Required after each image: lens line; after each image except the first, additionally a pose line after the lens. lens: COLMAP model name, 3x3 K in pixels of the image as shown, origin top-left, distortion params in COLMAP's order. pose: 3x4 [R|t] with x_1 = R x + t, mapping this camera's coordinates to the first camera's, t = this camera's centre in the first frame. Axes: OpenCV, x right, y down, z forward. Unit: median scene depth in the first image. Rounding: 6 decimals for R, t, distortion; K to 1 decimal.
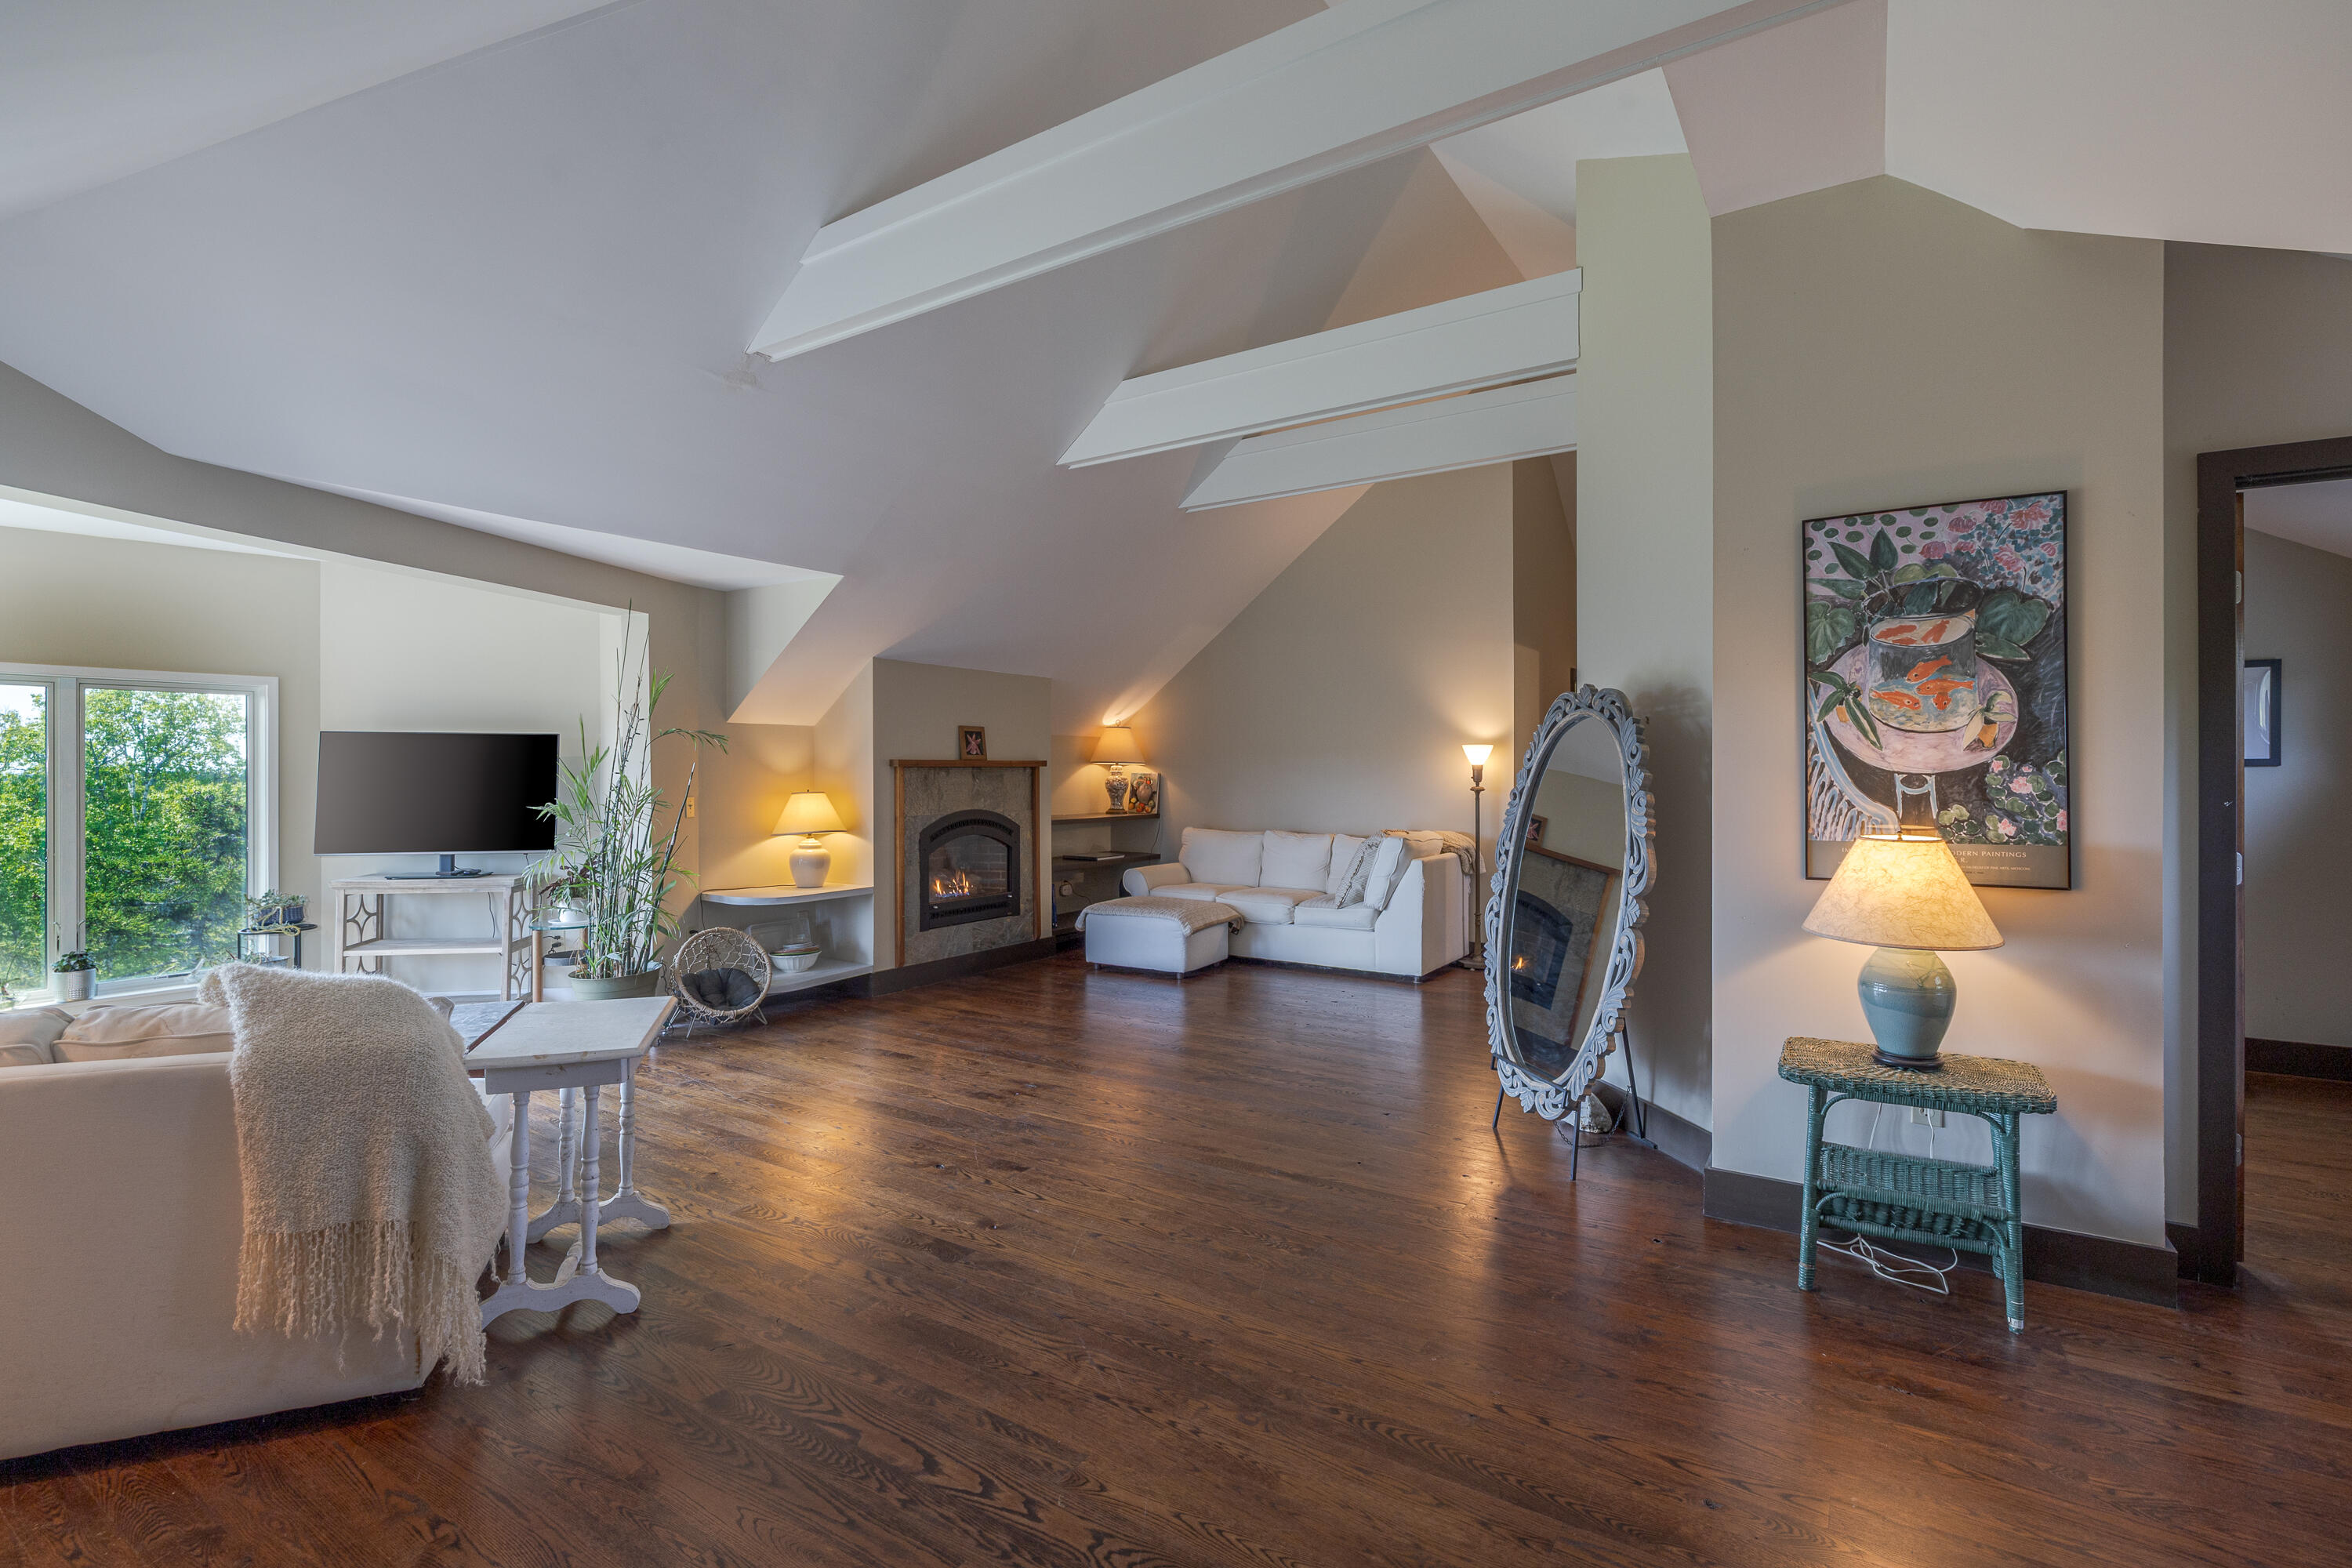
lens RADIAL K [[1092.8, 0, 1165.0], [0, 1092.8, 773.5], [0, 0, 1]] dist [-0.002403, -0.000450]
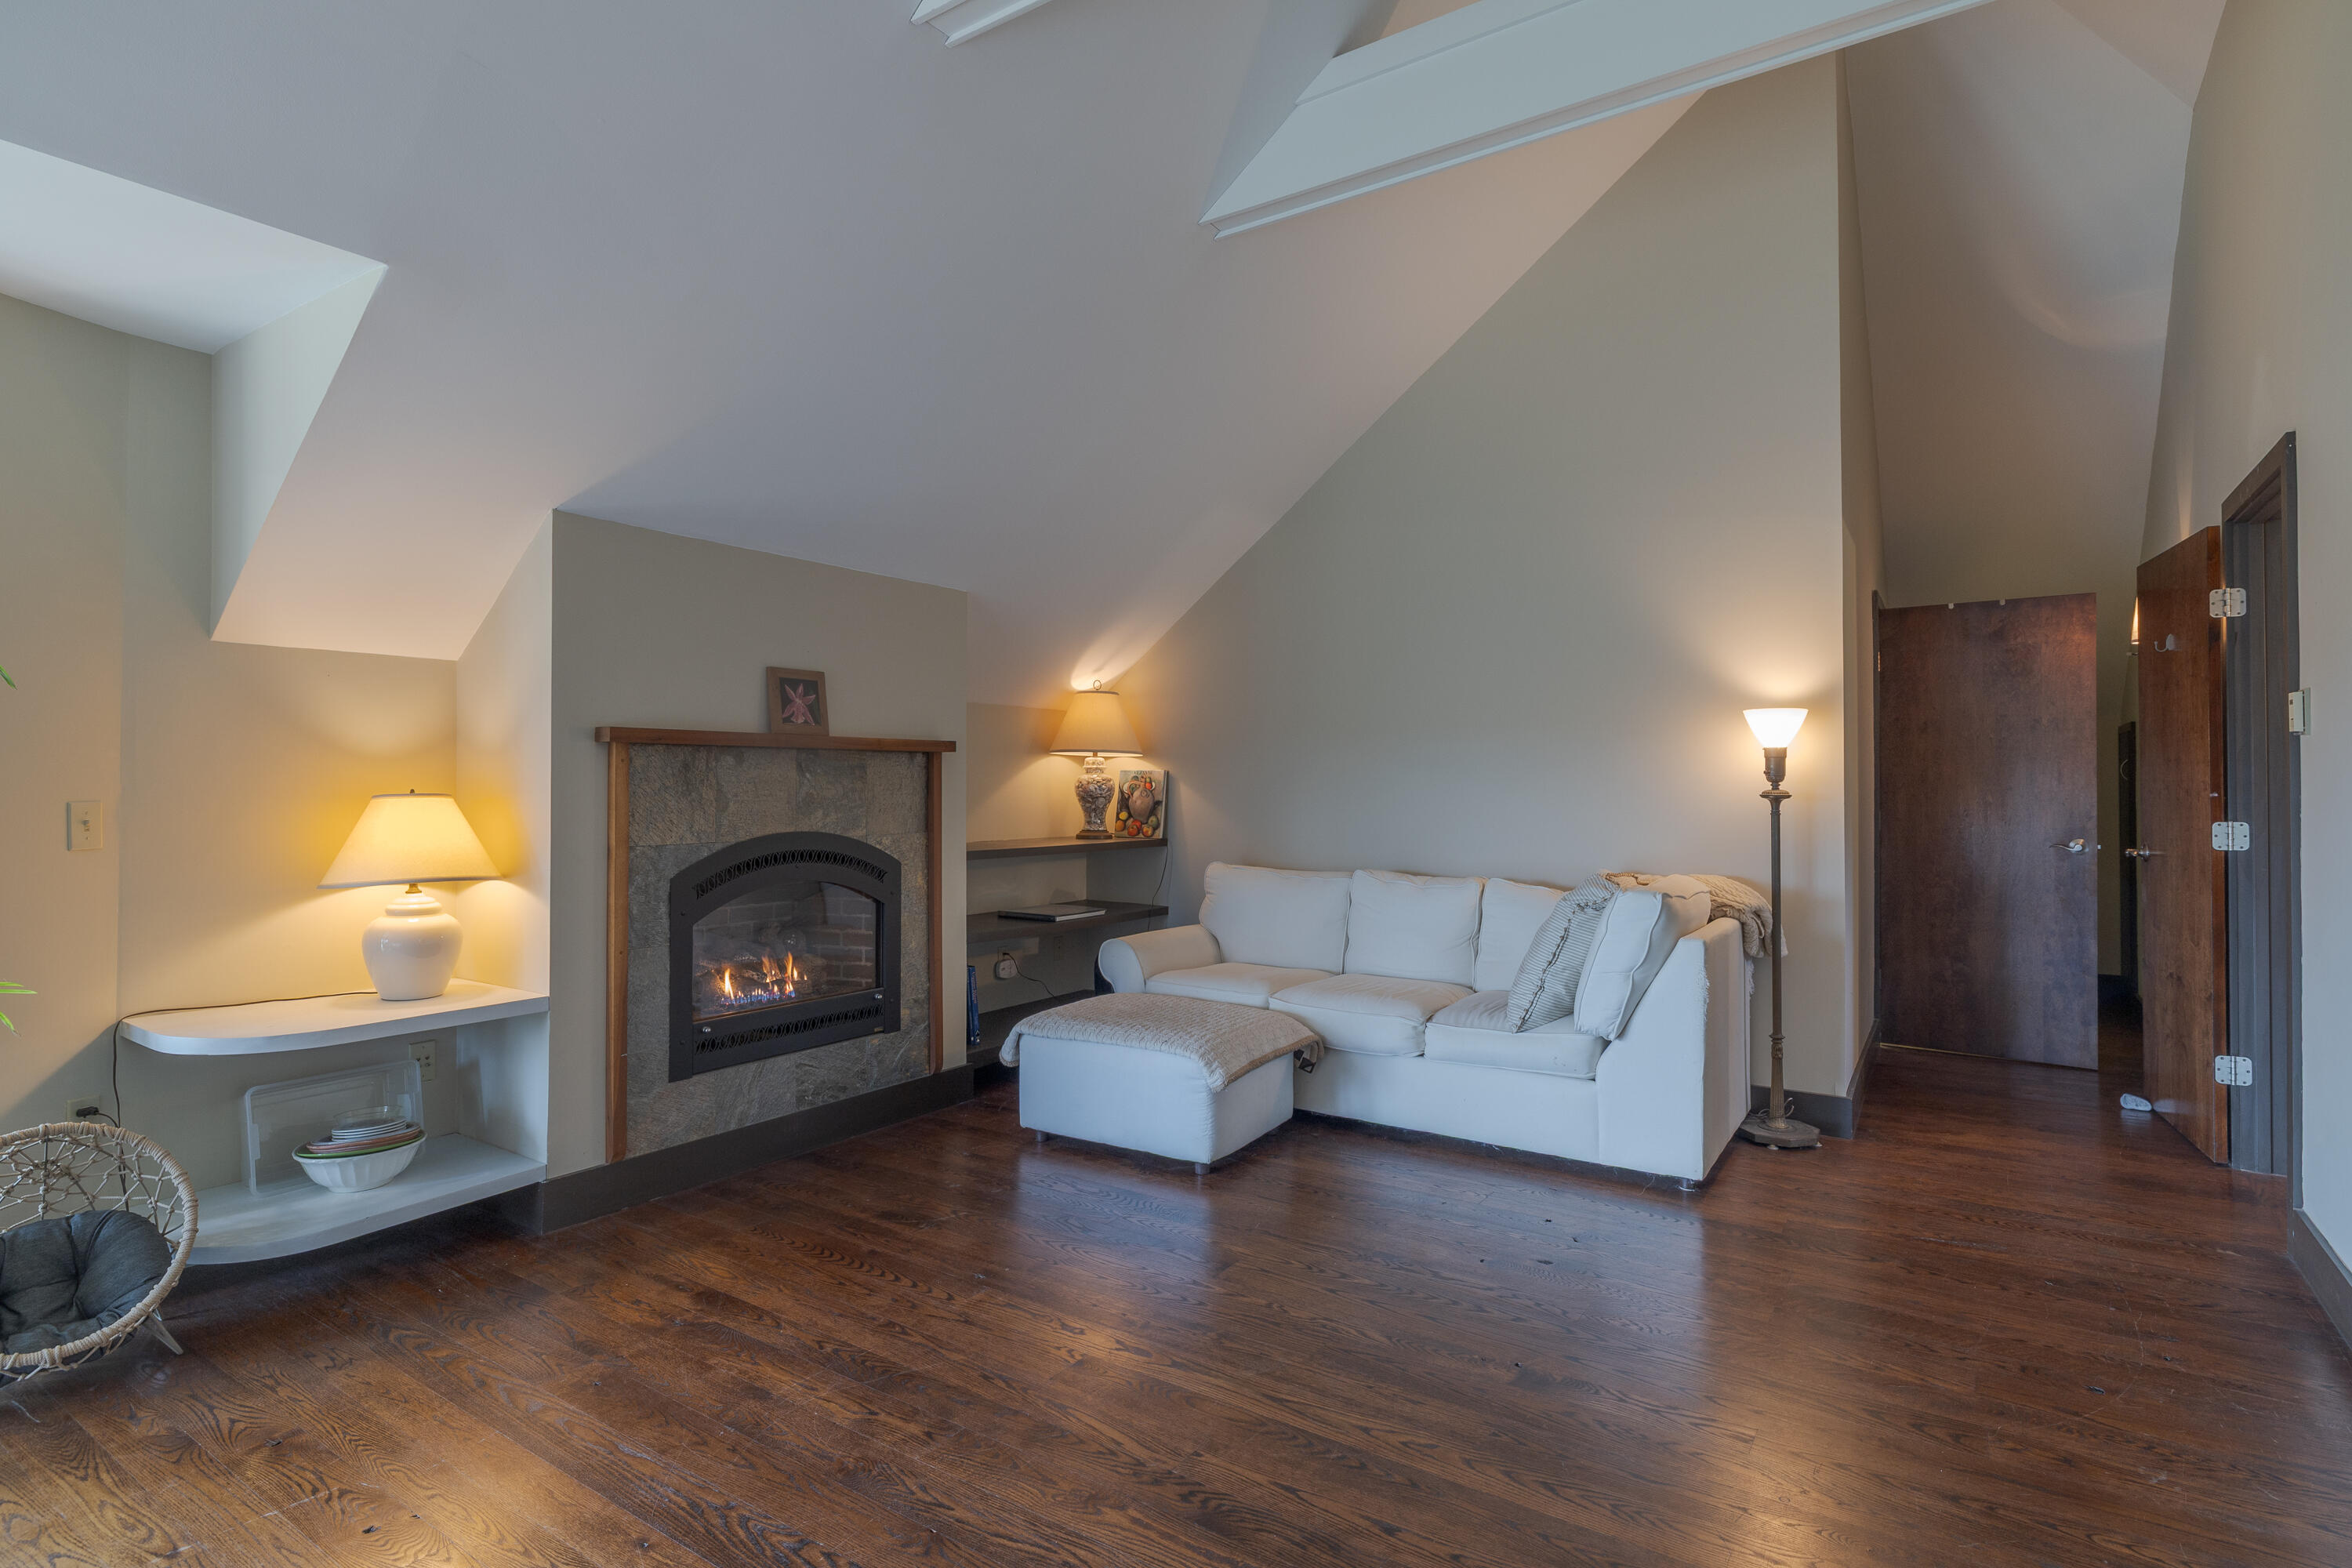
lens RADIAL K [[1203.4, 0, 1186.3], [0, 1203.4, 775.2], [0, 0, 1]] dist [0.000224, -0.000372]
pose [[0.999993, 0.002874, 0.002485, 0.005051], [-0.002844, 0.999927, -0.011745, 0.013159], [-0.002519, 0.011738, 0.999928, 0.455060]]
